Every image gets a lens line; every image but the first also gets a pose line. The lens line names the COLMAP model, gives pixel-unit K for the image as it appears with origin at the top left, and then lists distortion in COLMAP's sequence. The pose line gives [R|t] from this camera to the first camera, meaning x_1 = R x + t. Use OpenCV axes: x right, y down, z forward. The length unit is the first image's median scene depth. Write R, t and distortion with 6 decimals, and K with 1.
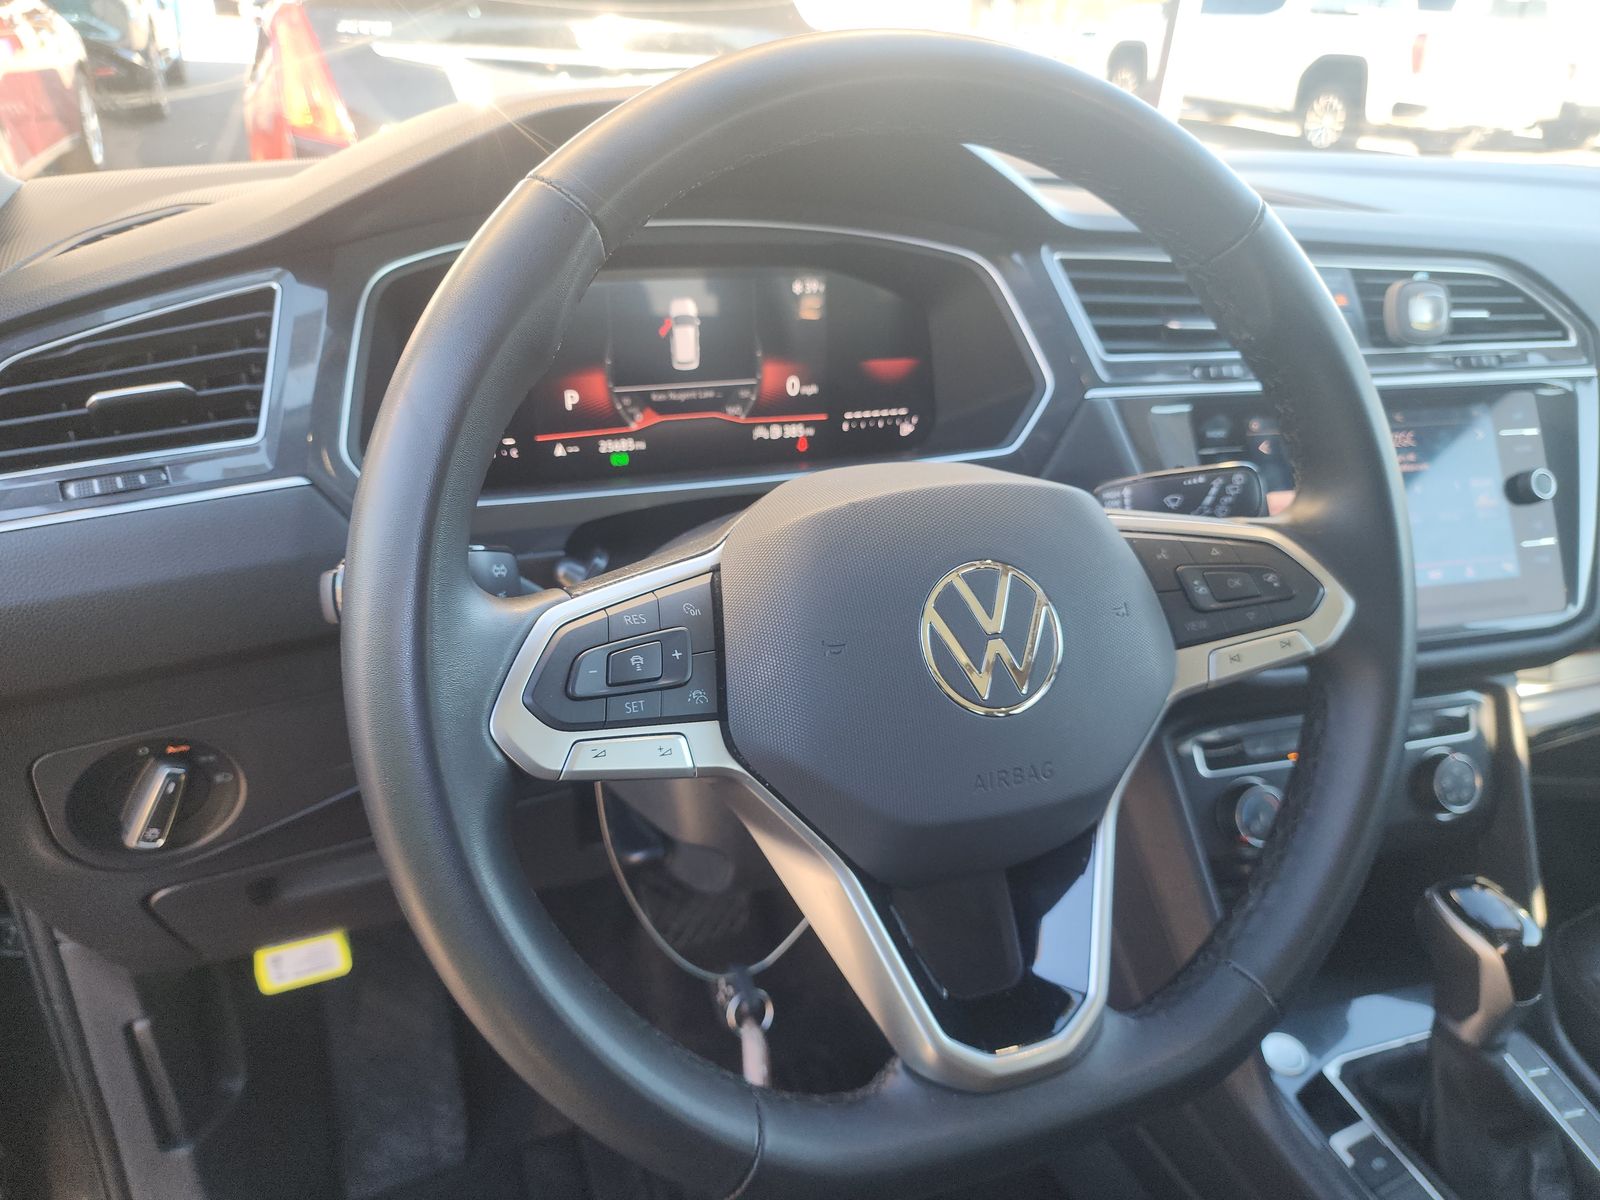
lens RADIAL K [[1060.8, 0, 810.3], [0, 1060.8, 593.0], [0, 0, 1]] dist [-0.023576, -0.006026]
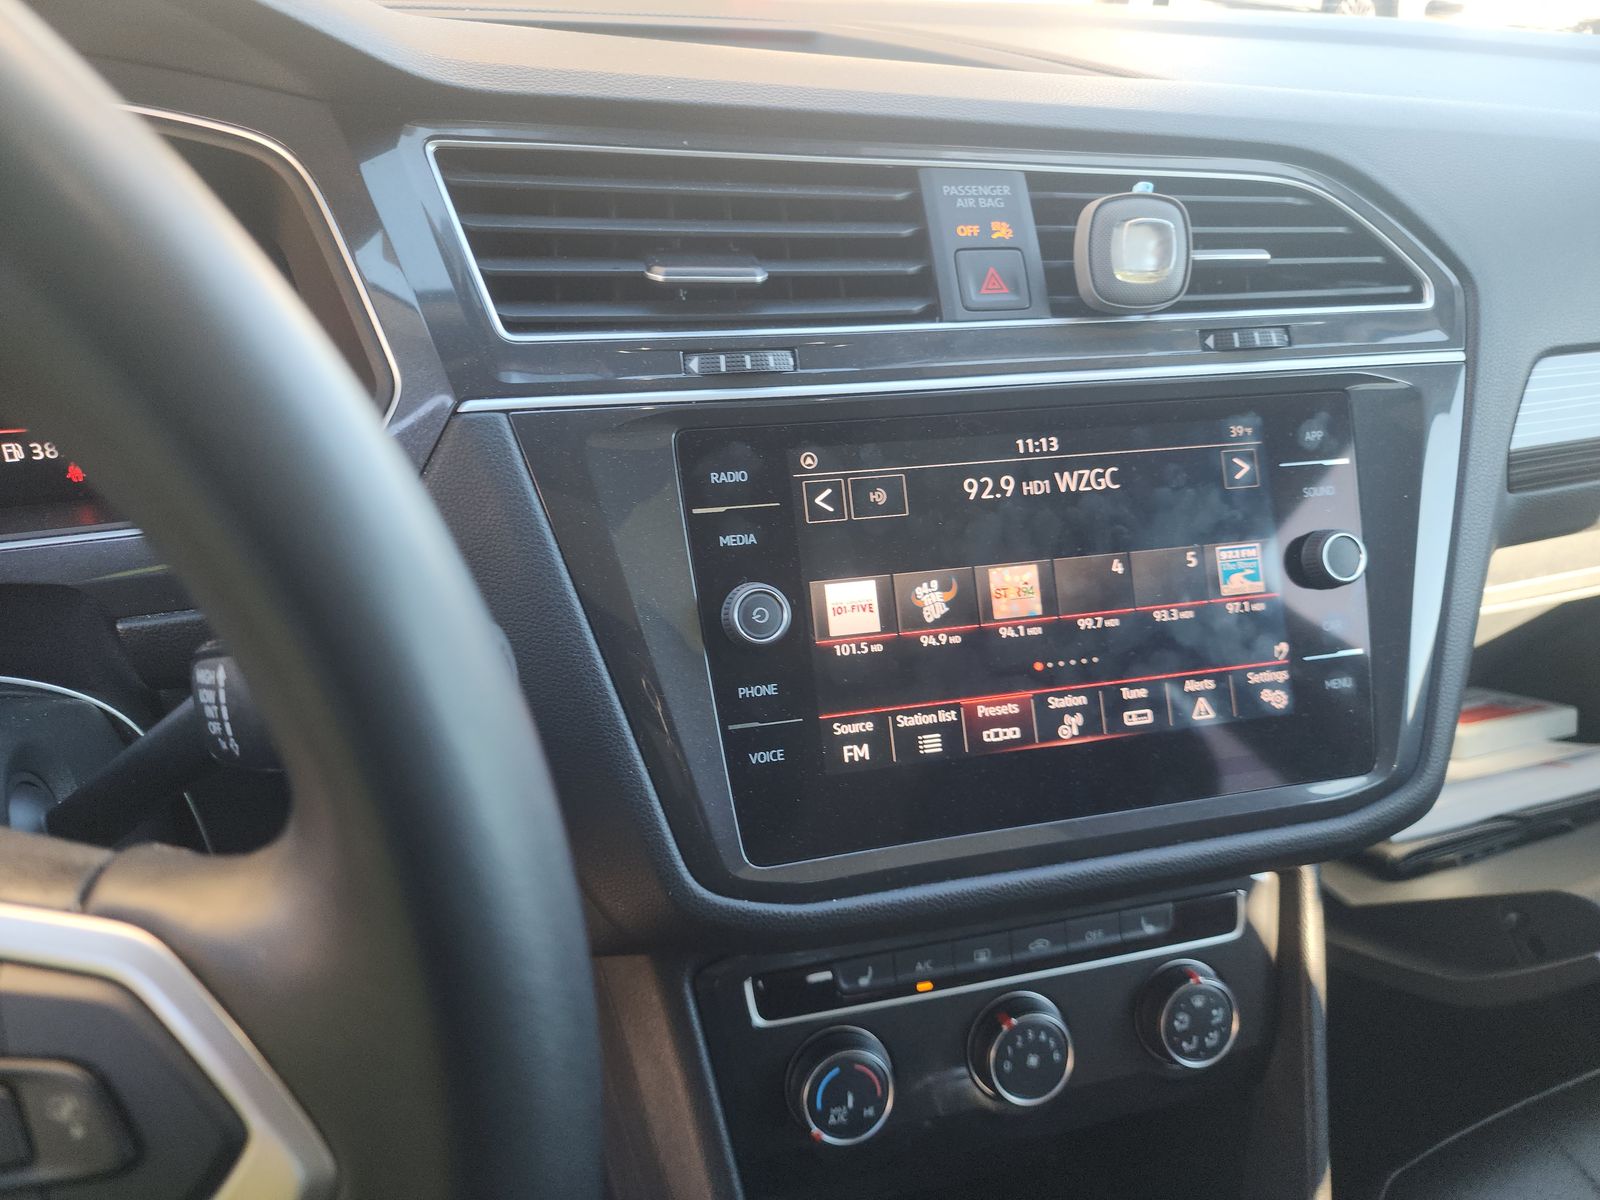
lens RADIAL K [[1060.8, 0, 797.7], [0, 1060.8, 604.1], [0, 0, 1]] dist [-0.023576, -0.006026]
pose [[0.999927, 0.009767, -0.007114, 0.399244], [-0.009196, 0.997043, 0.076294, -0.119003], [0.007838, -0.076223, 0.997060, 0.413990]]
